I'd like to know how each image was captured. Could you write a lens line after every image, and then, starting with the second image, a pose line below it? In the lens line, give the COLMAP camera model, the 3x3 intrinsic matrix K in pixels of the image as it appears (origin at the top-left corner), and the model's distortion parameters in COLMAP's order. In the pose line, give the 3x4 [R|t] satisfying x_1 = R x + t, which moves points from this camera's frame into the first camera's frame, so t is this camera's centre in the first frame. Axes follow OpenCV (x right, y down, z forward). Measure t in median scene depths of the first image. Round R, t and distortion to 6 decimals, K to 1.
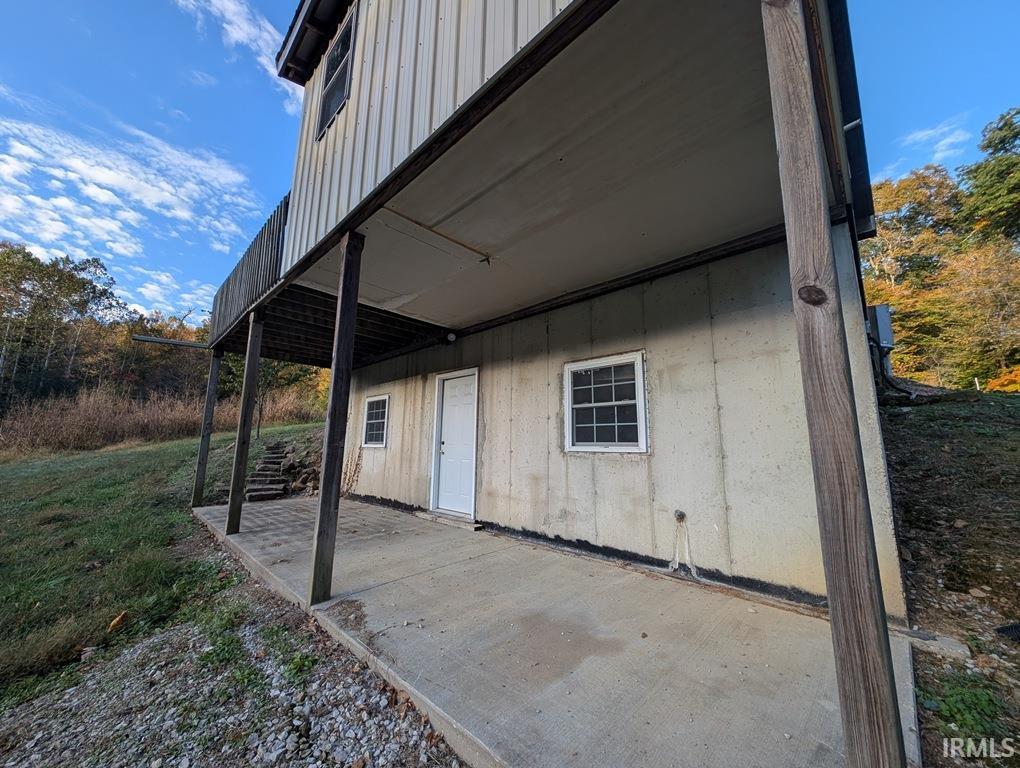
lens RADIAL K [[379.6, 0, 510.0], [0, 379.6, 384.0], [0, 0, 1]] dist [-0.001053, -0.000165]
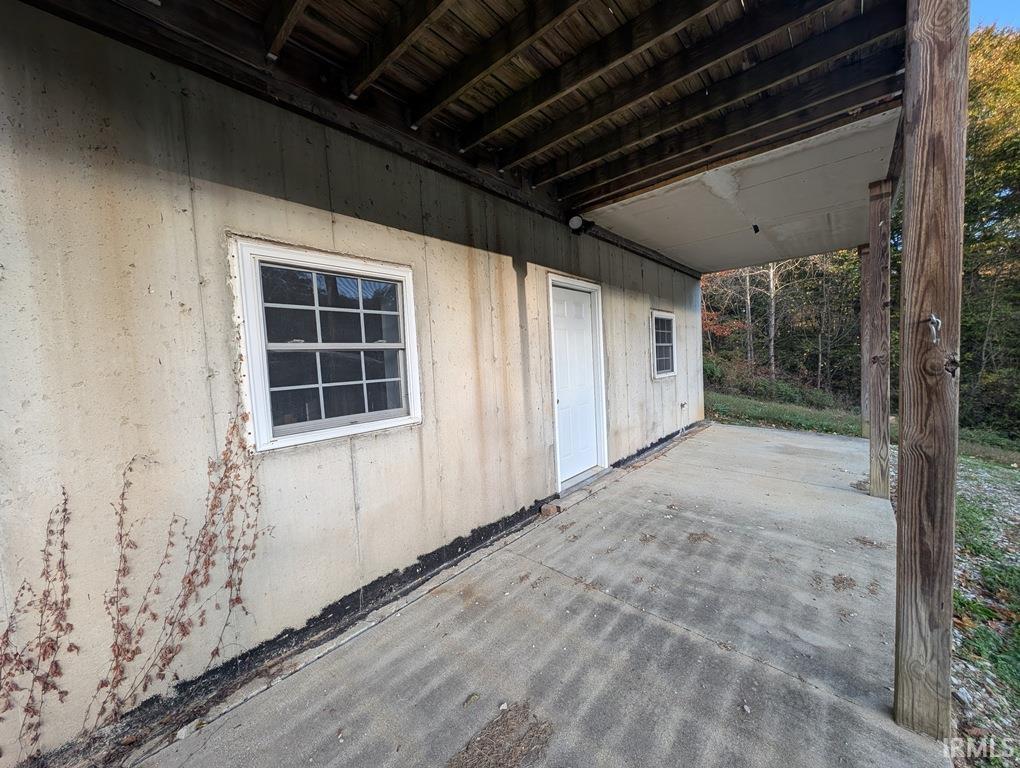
lens RADIAL K [[379.6, 0, 510.0], [0, 379.6, 384.0], [0, 0, 1]] dist [-0.001053, -0.000165]
pose [[-0.035785, -0.070856, 0.996844, -0.745074], [-0.112447, 0.991434, 0.066435, 0.107872], [-0.993013, -0.109714, -0.043446, 1.018366]]
